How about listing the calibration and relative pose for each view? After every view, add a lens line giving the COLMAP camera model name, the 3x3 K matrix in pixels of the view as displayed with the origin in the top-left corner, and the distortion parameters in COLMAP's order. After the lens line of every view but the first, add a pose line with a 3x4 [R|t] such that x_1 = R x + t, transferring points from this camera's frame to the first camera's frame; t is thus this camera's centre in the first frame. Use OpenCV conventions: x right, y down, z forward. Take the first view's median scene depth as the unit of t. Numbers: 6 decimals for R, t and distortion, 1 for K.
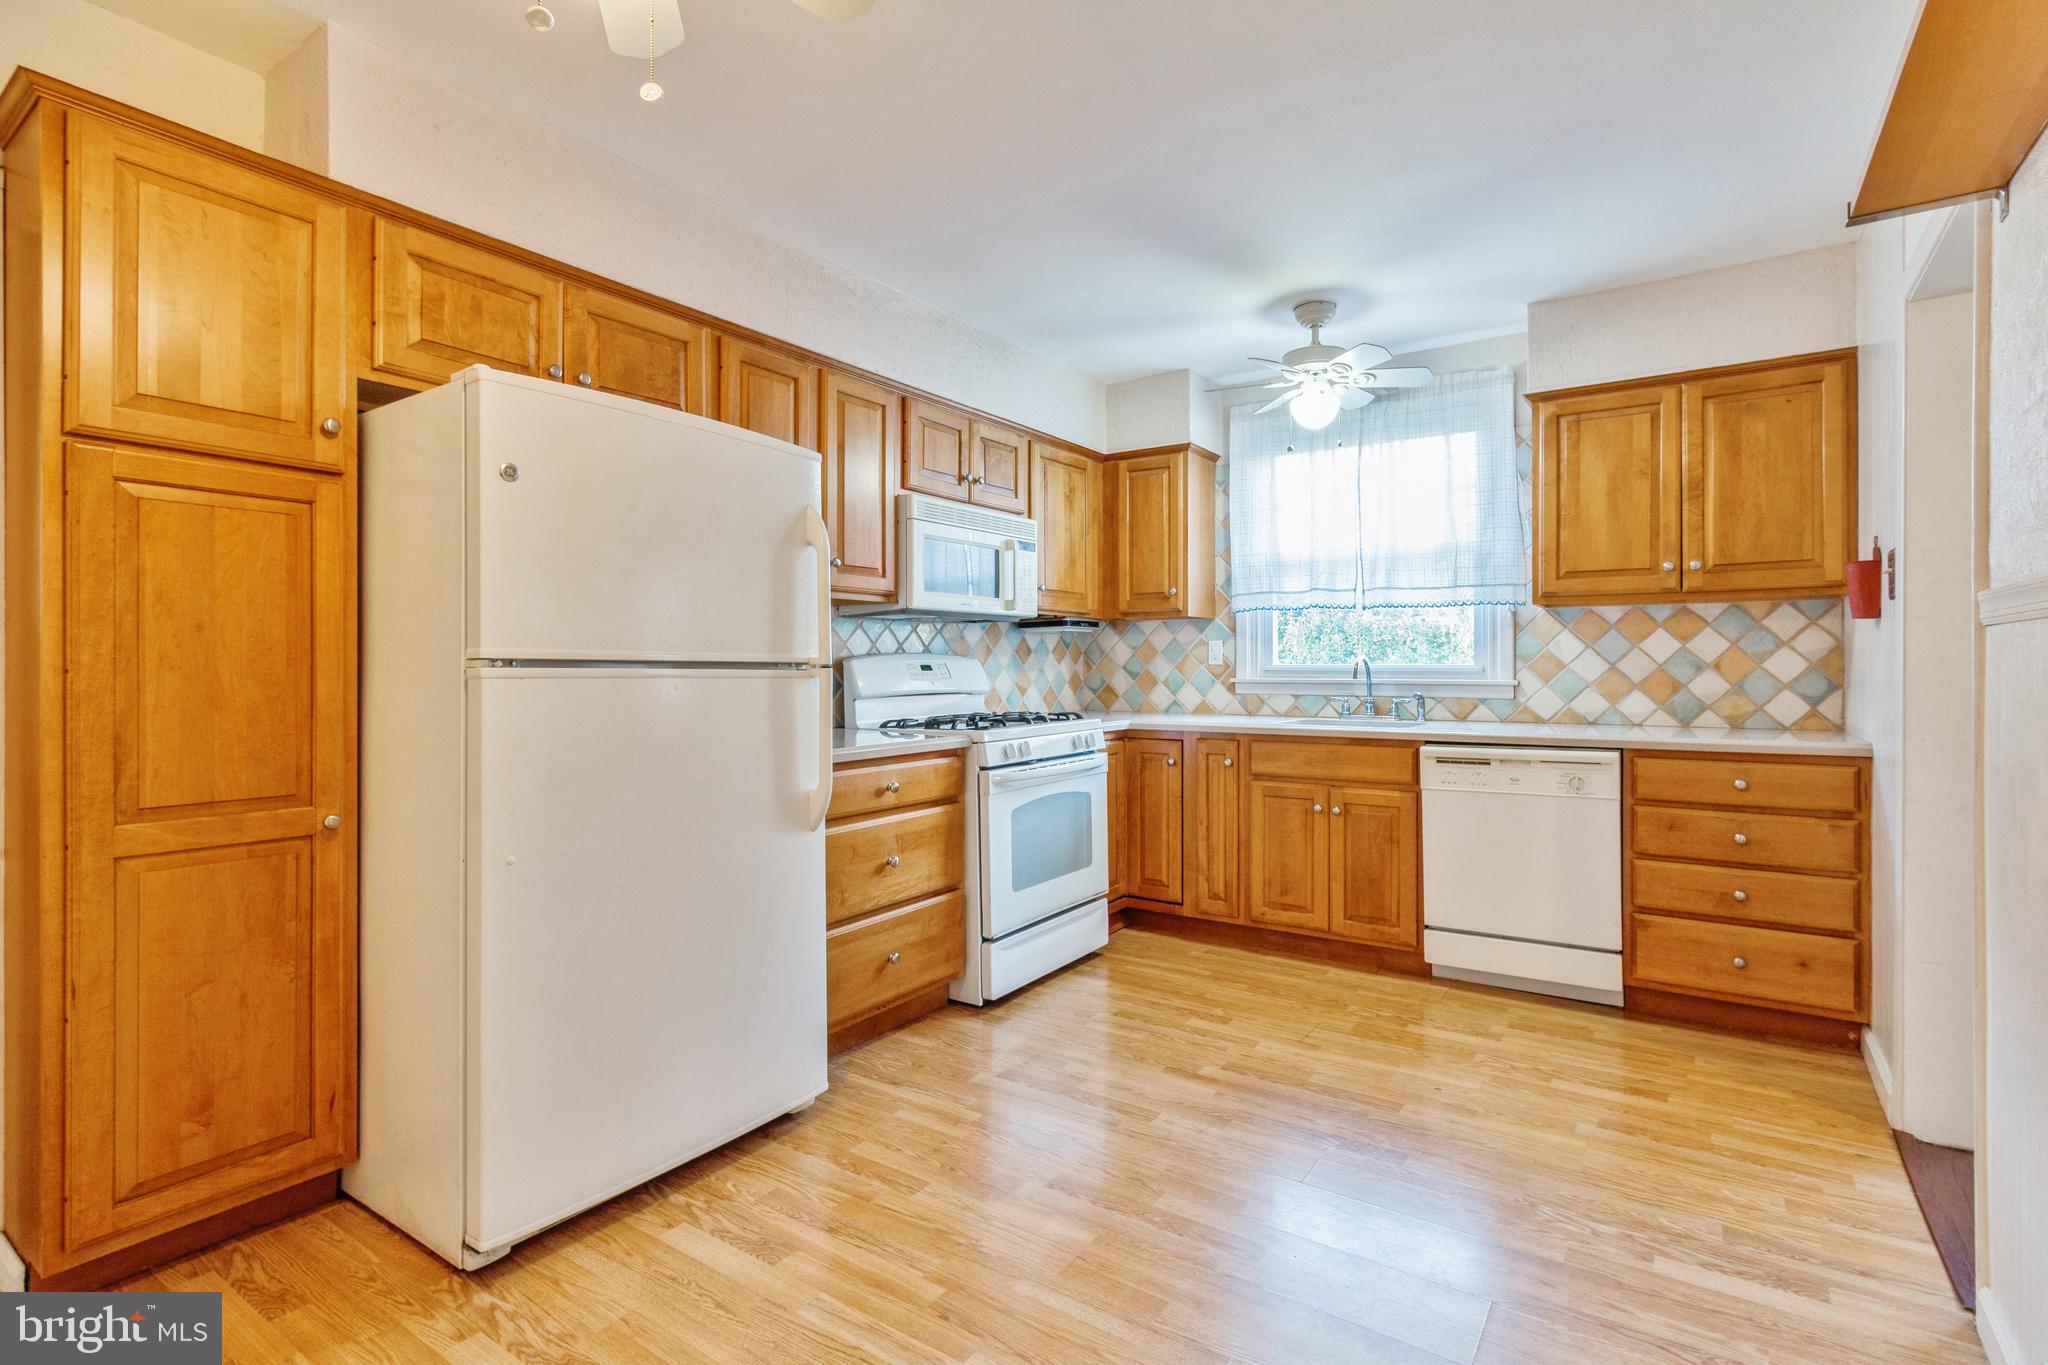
lens RADIAL K [[965.7, 0, 1034.1], [0, 965.7, 676.2], [0, 0, 1]] dist [0.005206, 0.000341]
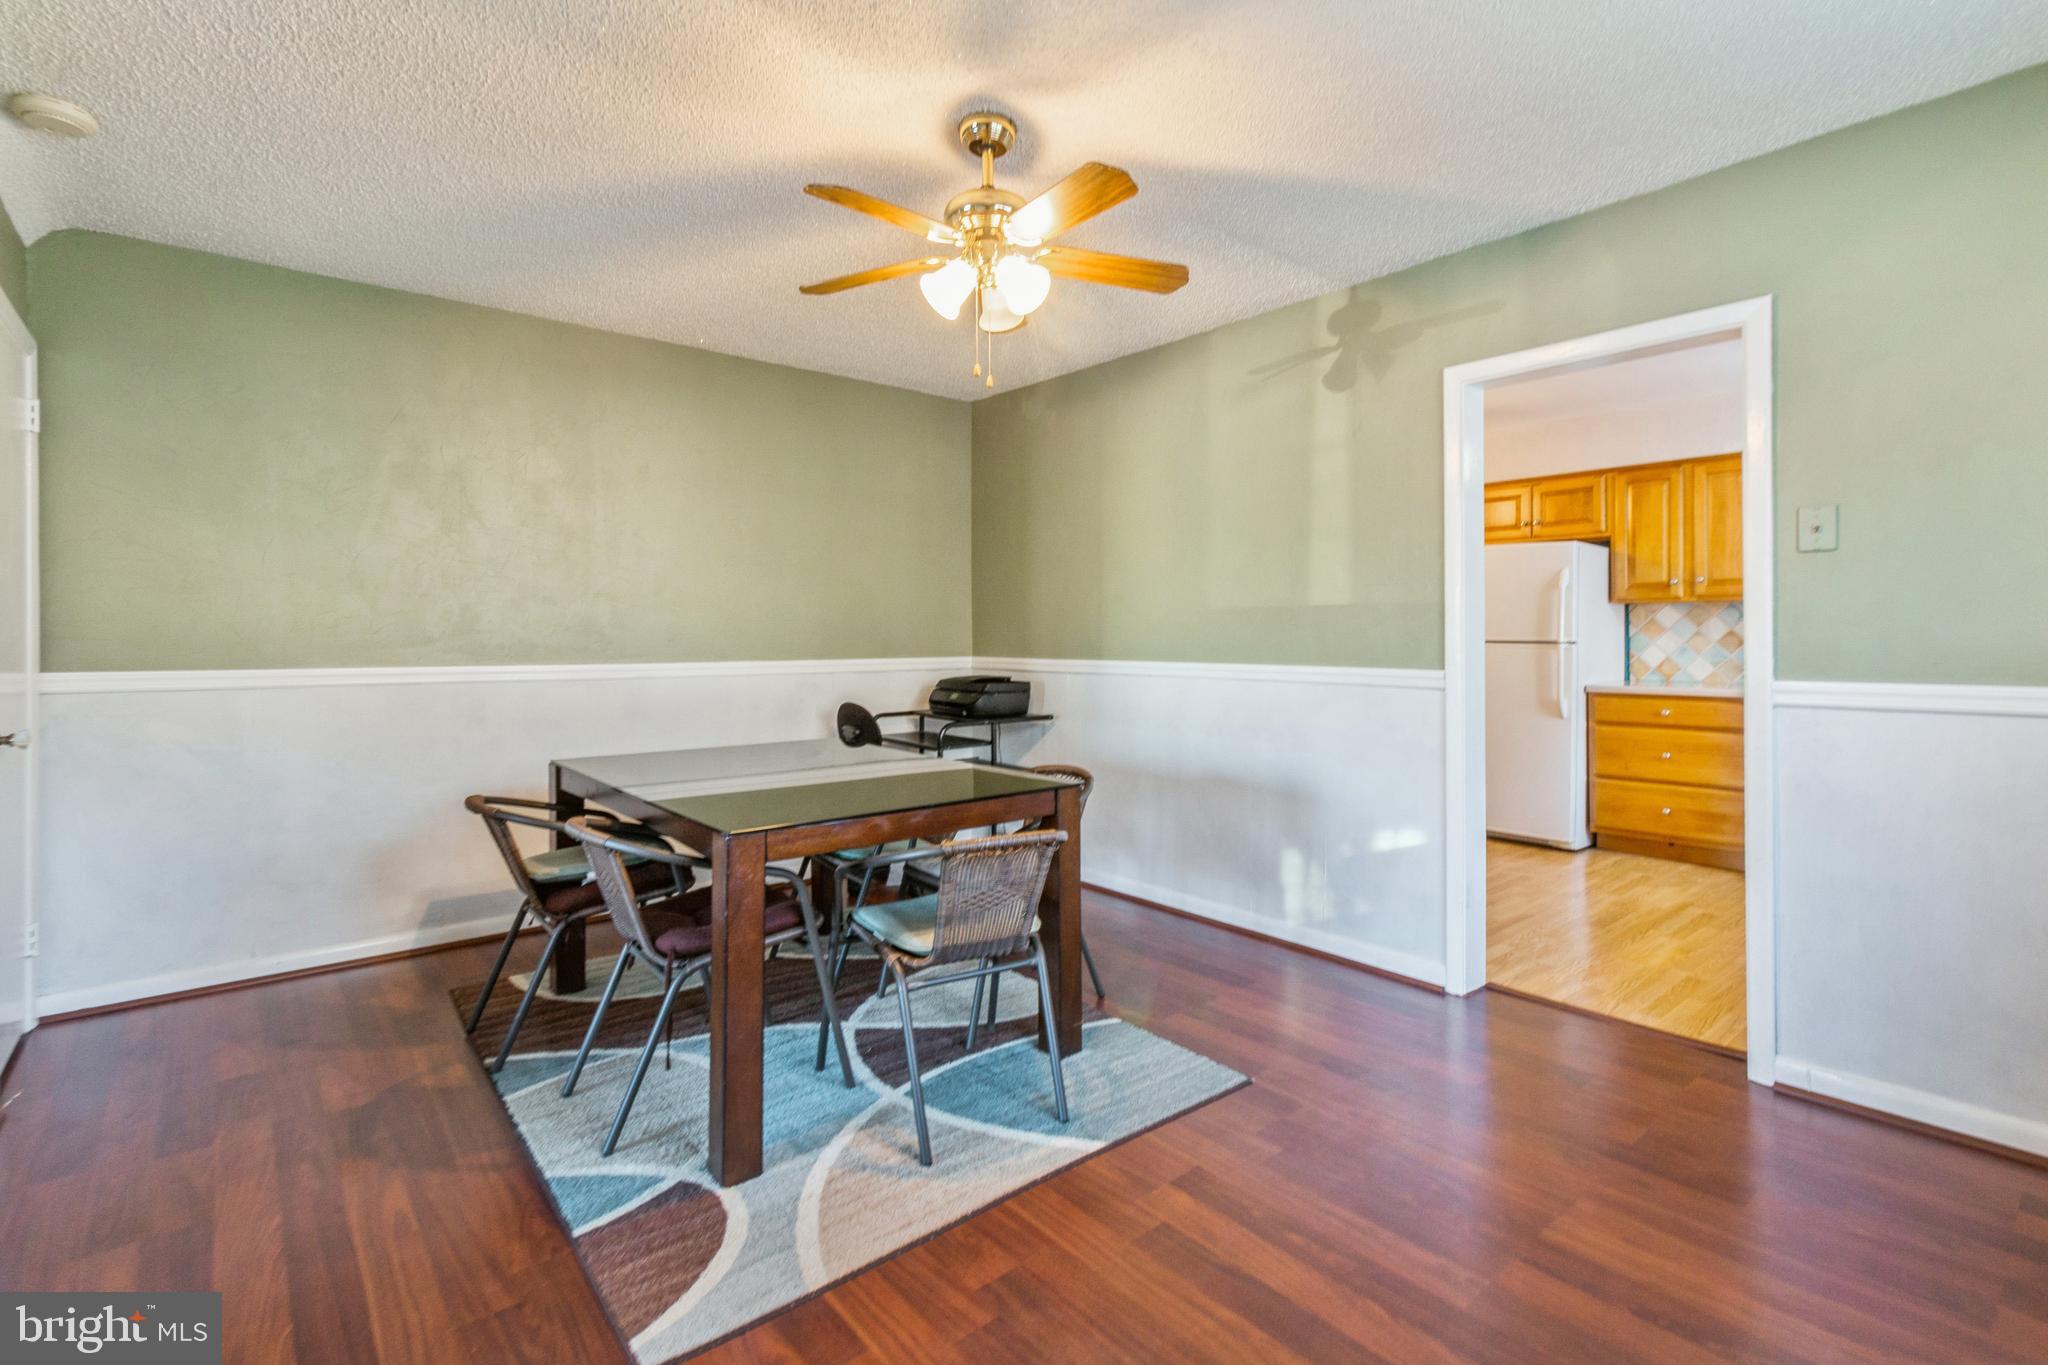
lens RADIAL K [[965.7, 0, 1059.2], [0, 965.7, 642.3], [0, 0, 1]] dist [0.005206, 0.000341]
pose [[-0.242925, 0.006120, -0.970026, 1.446228], [-0.007727, 0.999936, 0.008244, -0.013812], [0.970014, 0.009498, -0.242863, 0.292813]]
